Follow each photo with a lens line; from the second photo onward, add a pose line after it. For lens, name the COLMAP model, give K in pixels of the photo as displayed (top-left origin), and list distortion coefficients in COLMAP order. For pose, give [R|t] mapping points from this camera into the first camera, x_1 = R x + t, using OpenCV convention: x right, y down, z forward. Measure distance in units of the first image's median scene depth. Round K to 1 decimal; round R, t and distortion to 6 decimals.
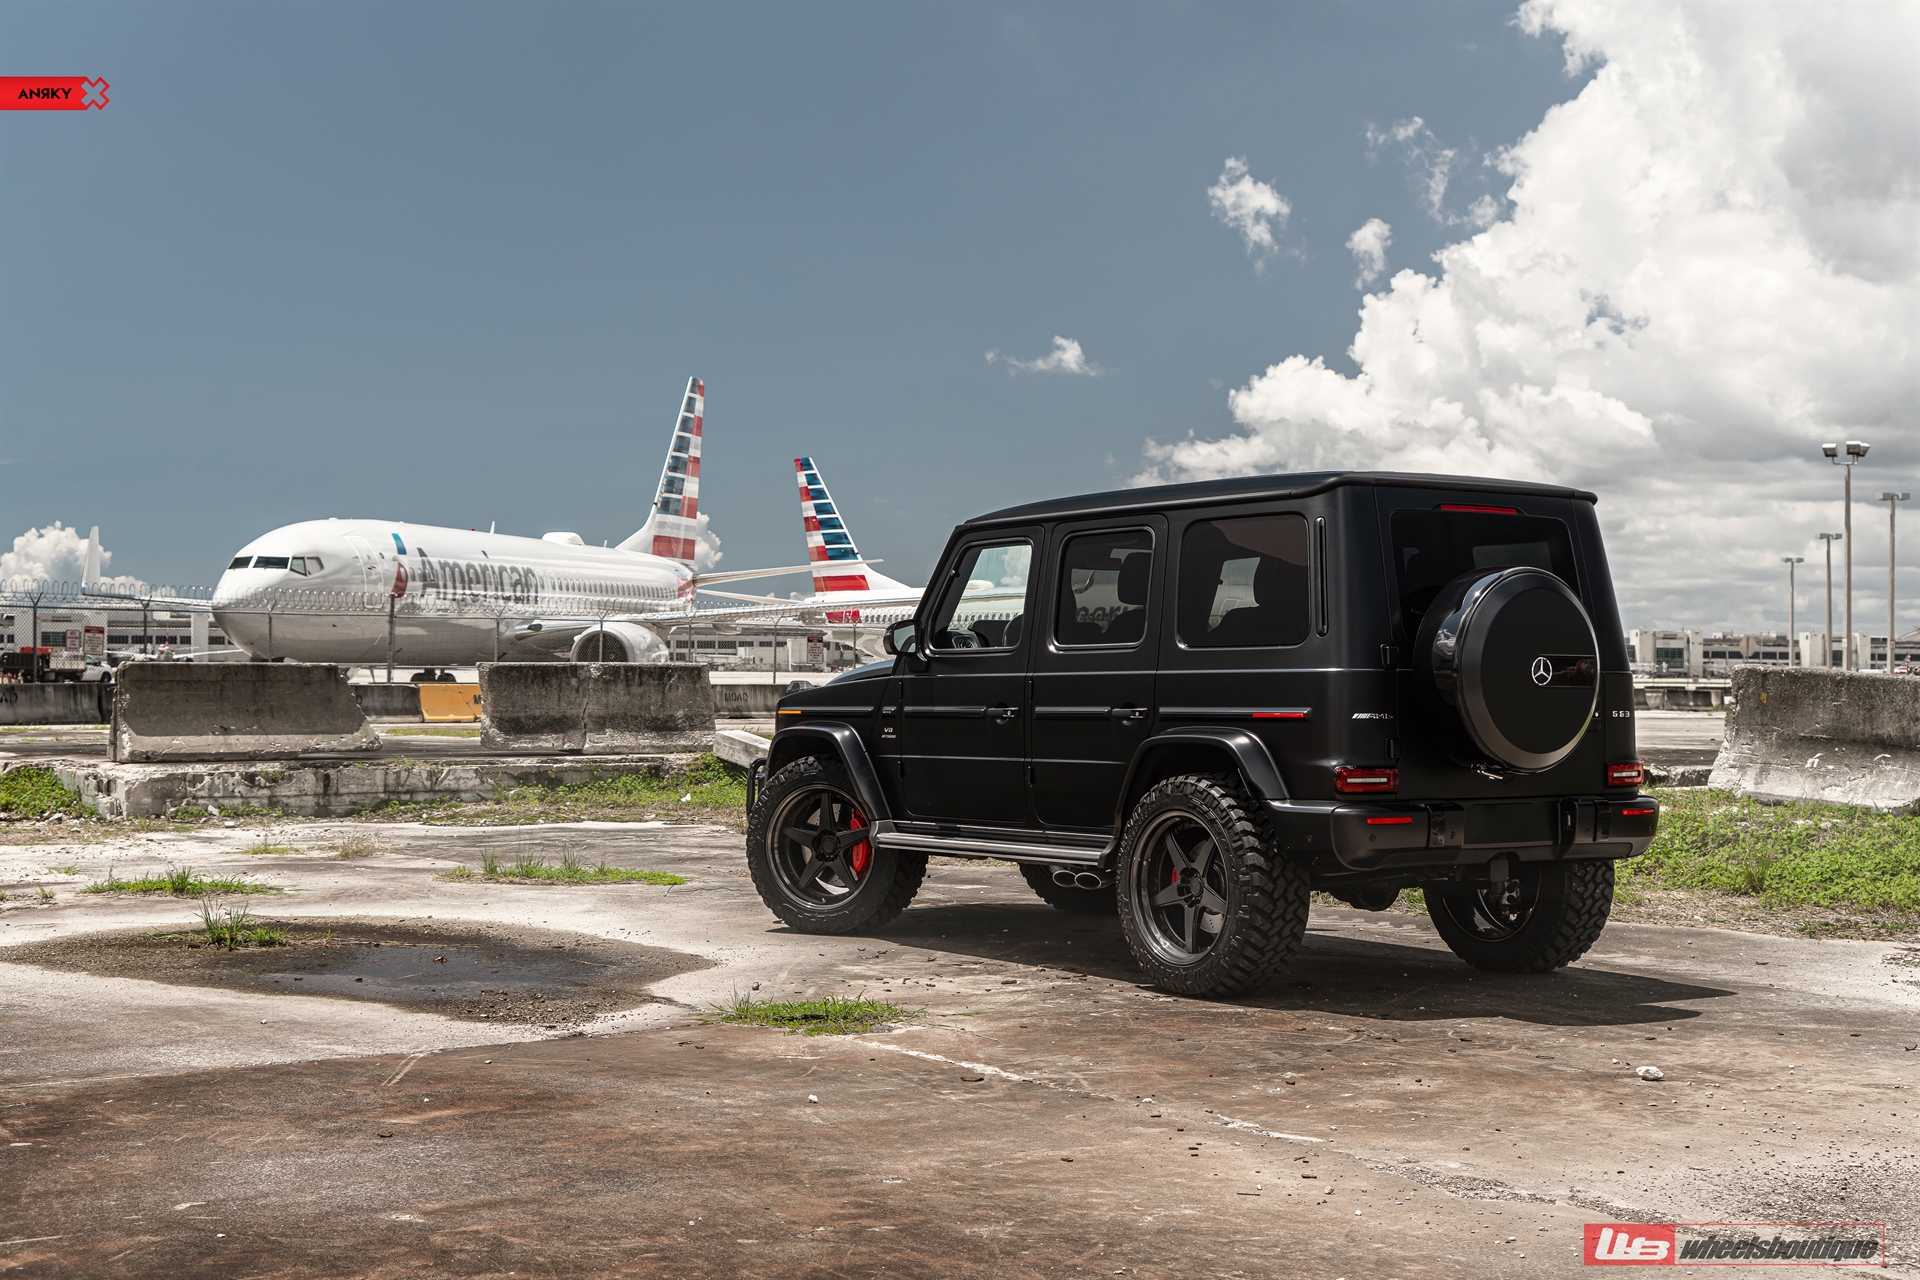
lens RADIAL K [[2539.8, 0, 958.7], [0, 2539.8, 641.5], [0, 0, 1]] dist [0.095603, 0.000000]
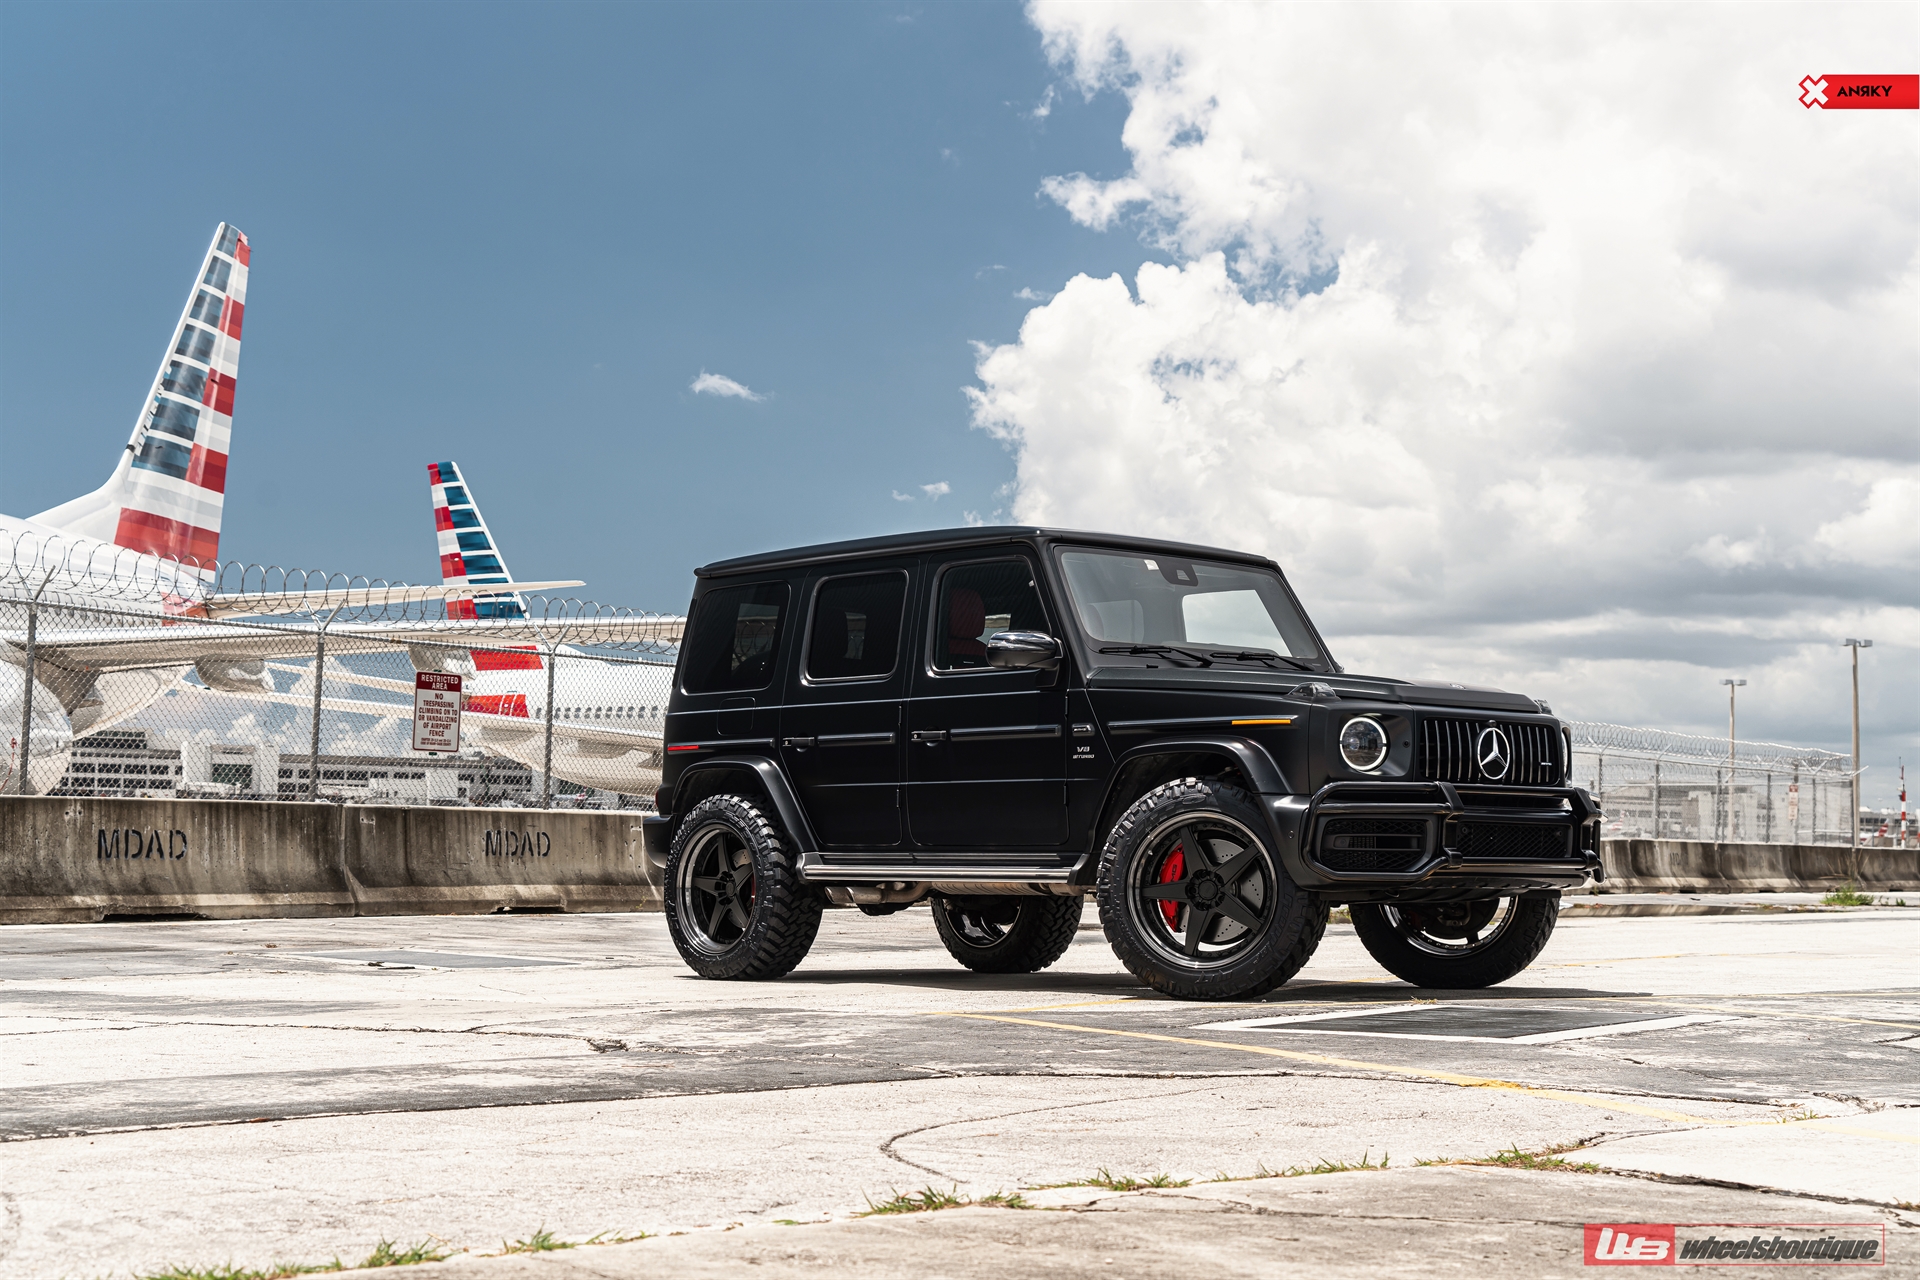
lens RADIAL K [[2610.7, 0, 961.4], [0, 2610.7, 642.5], [0, 0, 1]] dist [-0.002290, 0.000000]
pose [[0.990919, 0.026844, 0.131756, -0.008743], [-0.019660, 0.998264, -0.055524, 0.003343], [-0.133018, 0.052430, 0.989726, 0.171345]]
